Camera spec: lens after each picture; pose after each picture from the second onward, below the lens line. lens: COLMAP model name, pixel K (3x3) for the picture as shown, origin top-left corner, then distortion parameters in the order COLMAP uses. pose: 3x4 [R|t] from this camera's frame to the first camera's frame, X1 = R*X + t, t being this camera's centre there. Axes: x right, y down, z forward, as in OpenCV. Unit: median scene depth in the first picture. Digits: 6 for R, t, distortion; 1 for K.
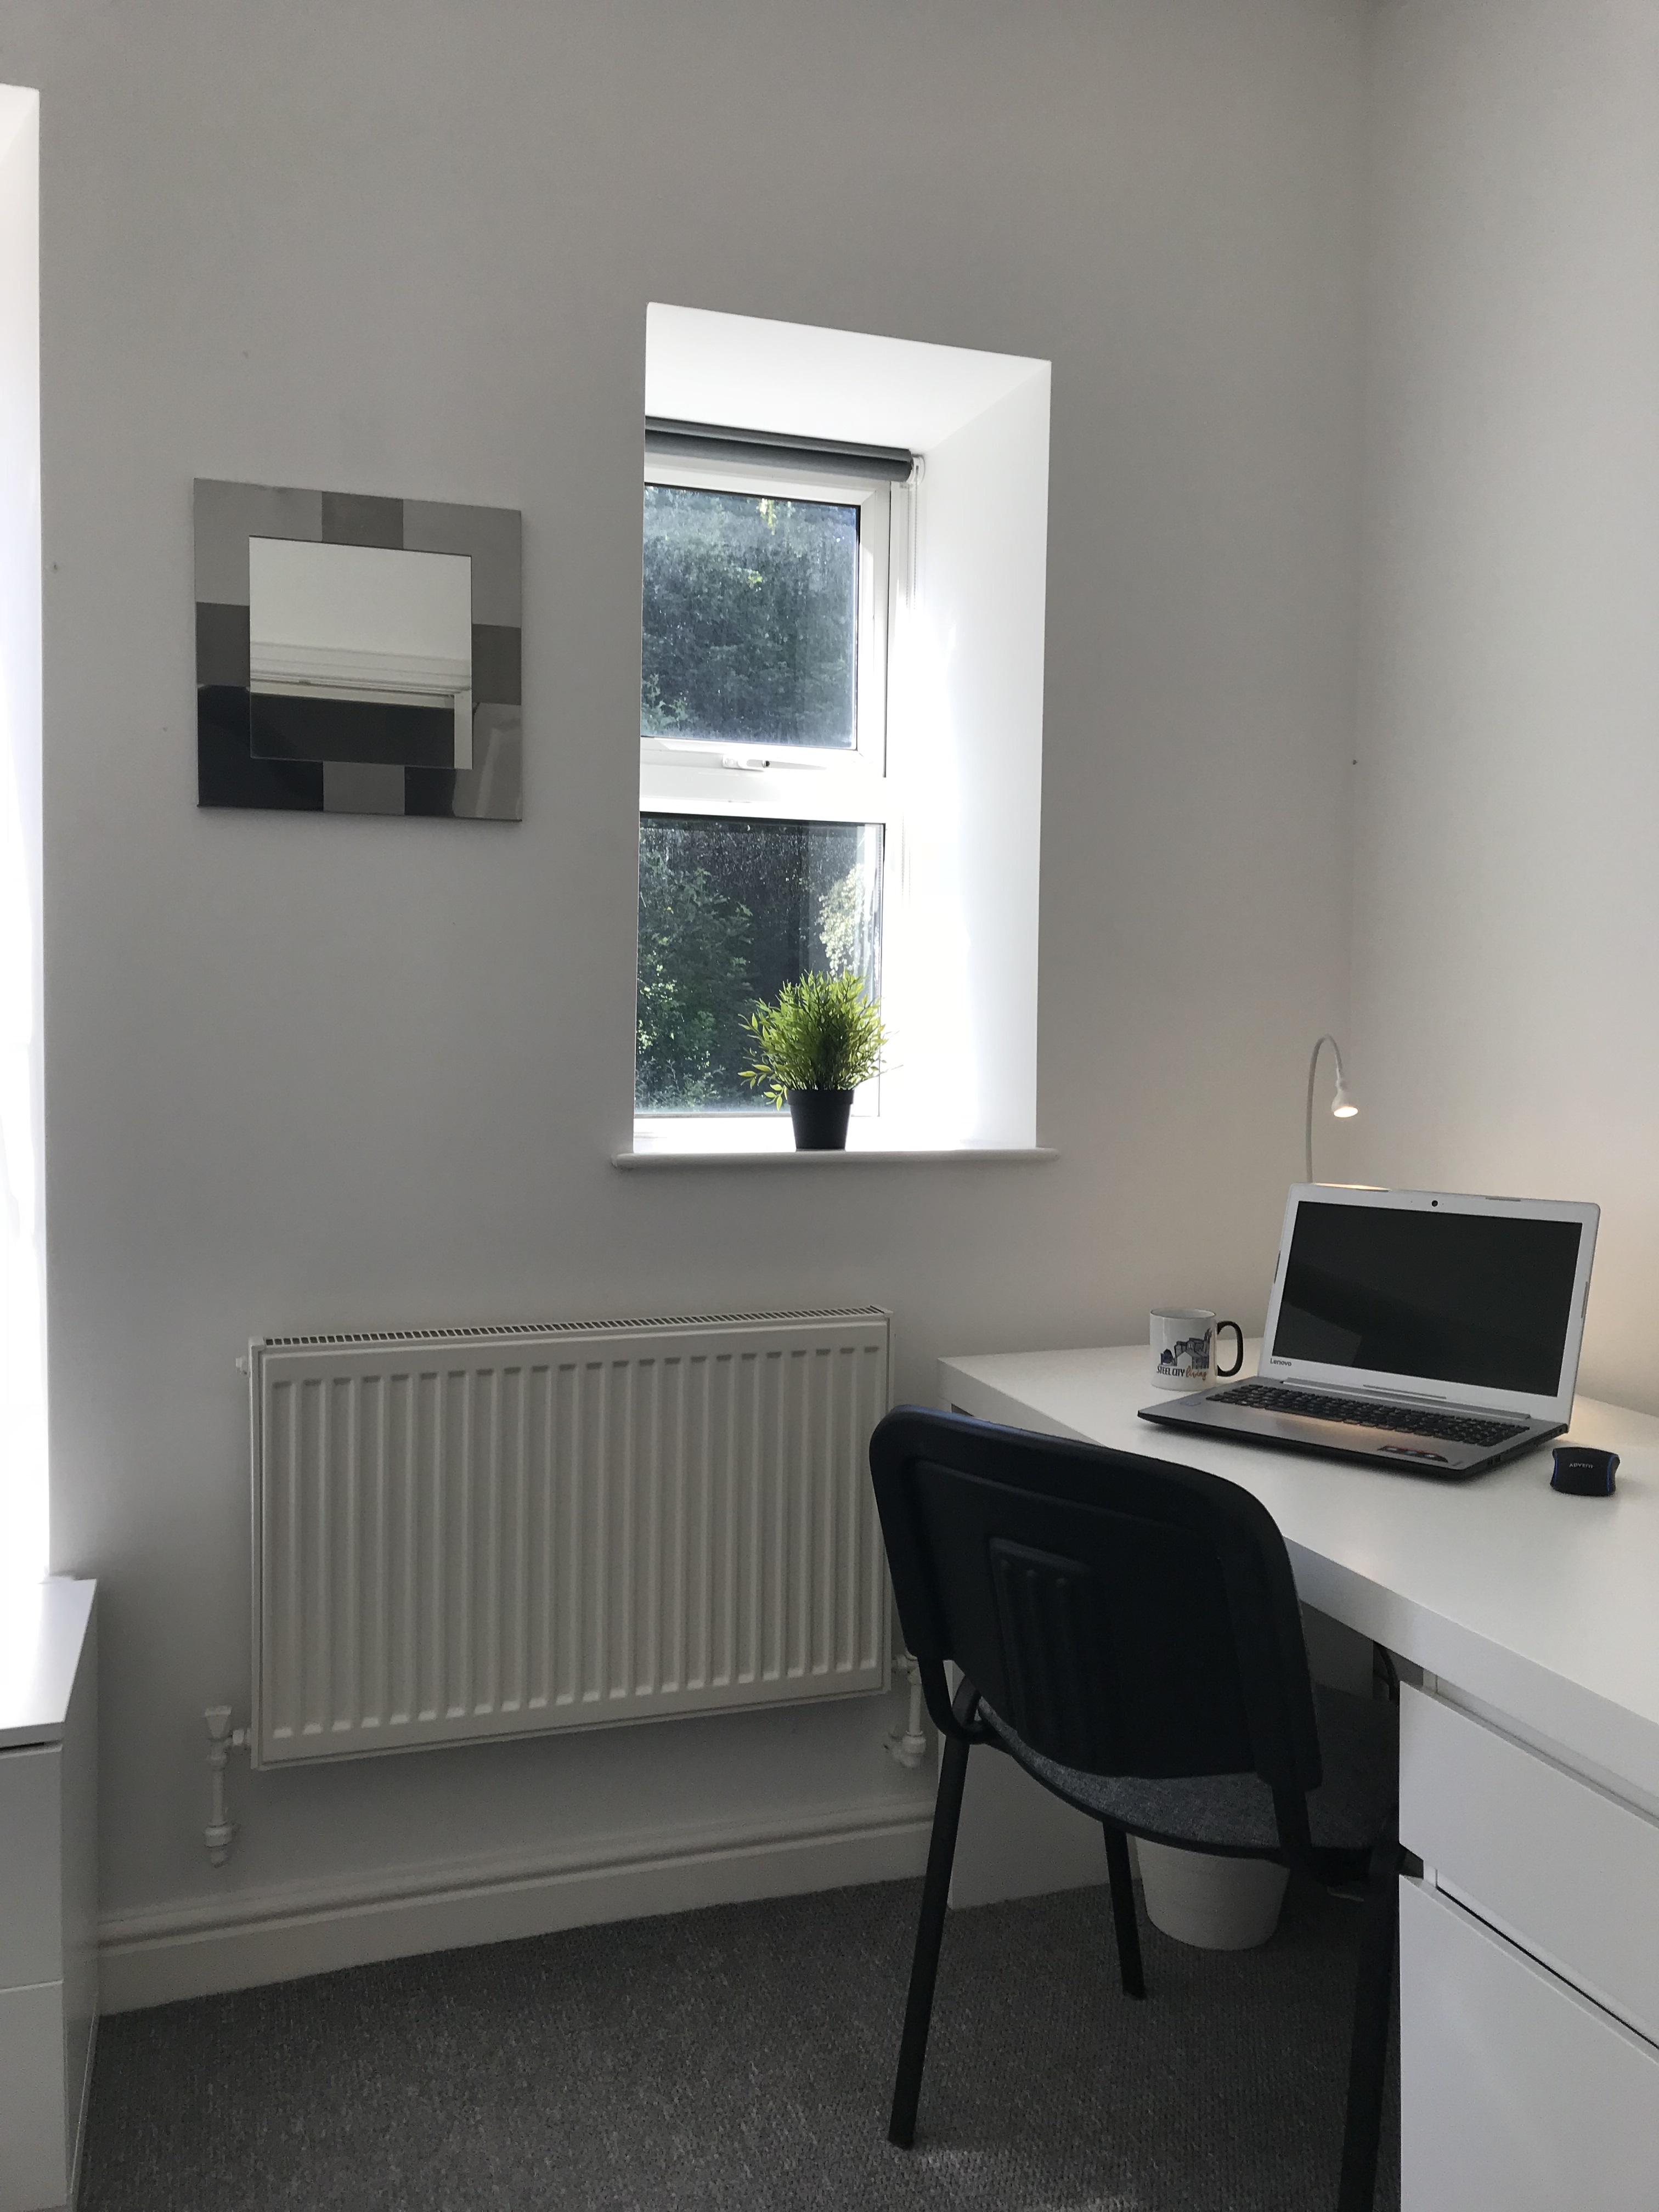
lens RADIAL K [[1772.9, 0, 824.1], [0, 1772.9, 1113.4], [0, 0, 1]] dist [0.015708, 0.007836]
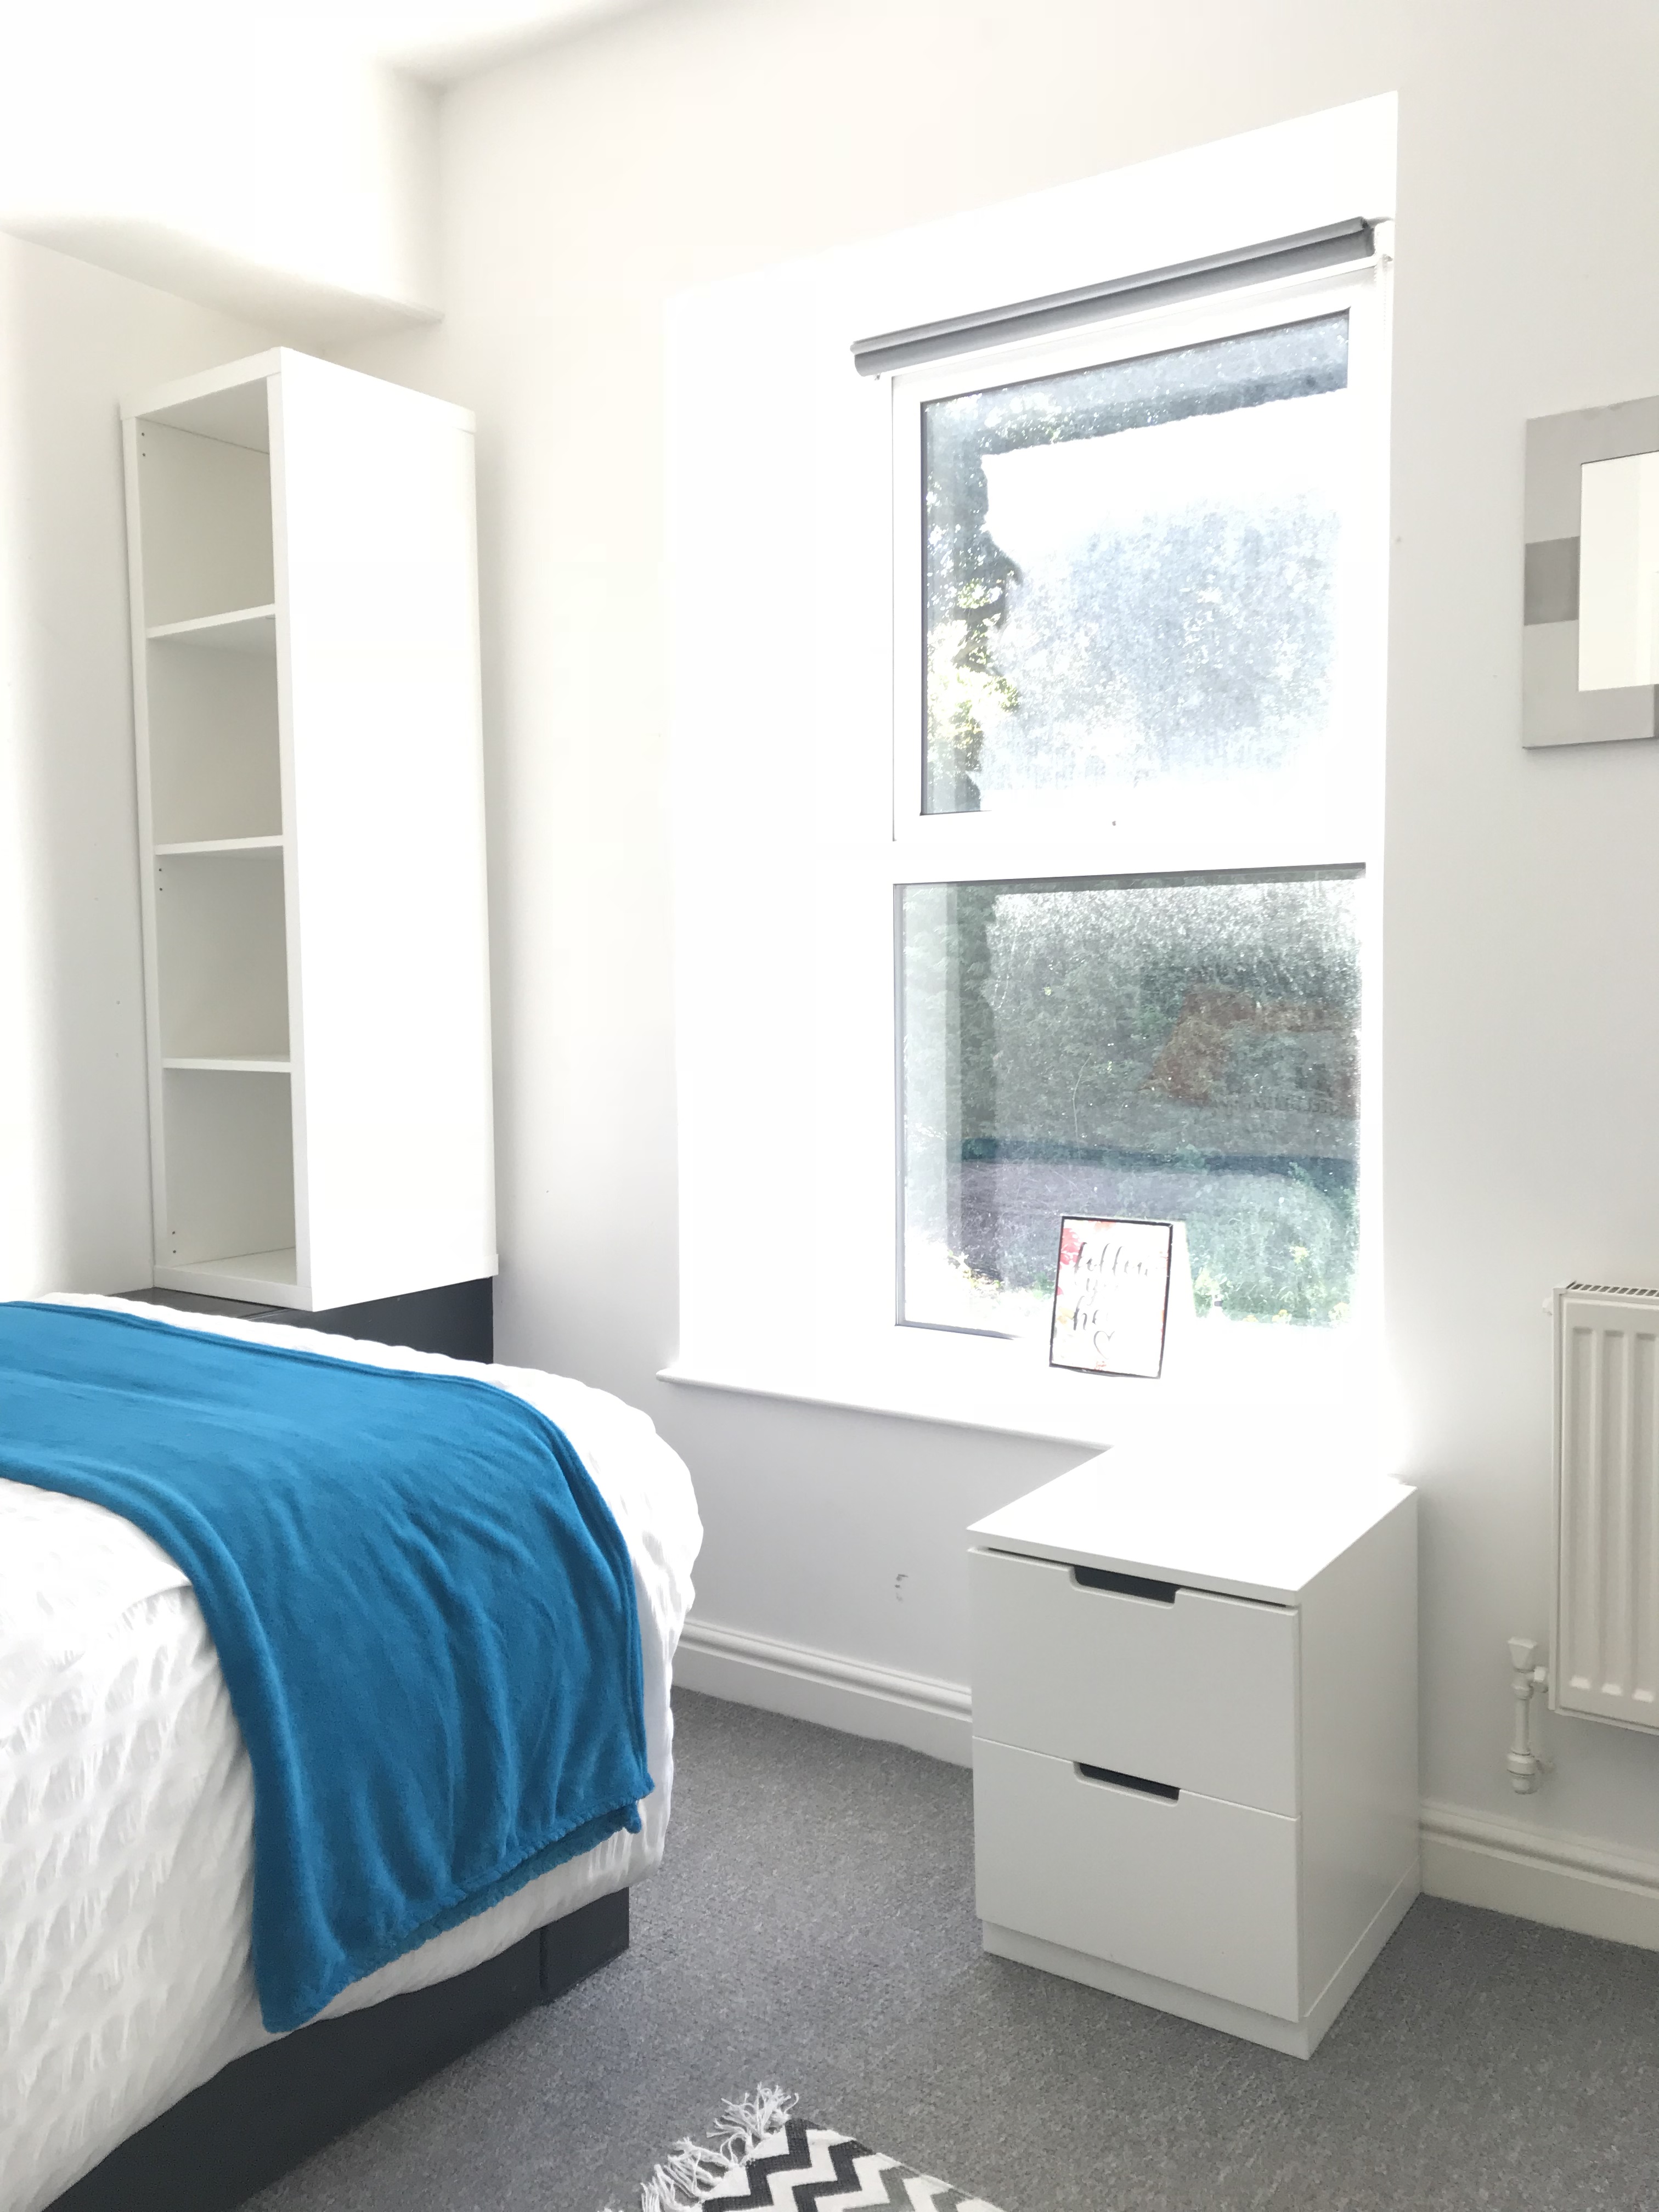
lens RADIAL K [[1772.9, 0, 827.5], [0, 1772.9, 1103.3], [0, 0, 1]] dist [0.015708, 0.007836]
pose [[0.603629, 0.046413, -0.795913, 0.215114], [-0.023812, 0.998908, 0.040192, -0.002560], [0.796910, -0.005309, 0.604075, 0.073010]]
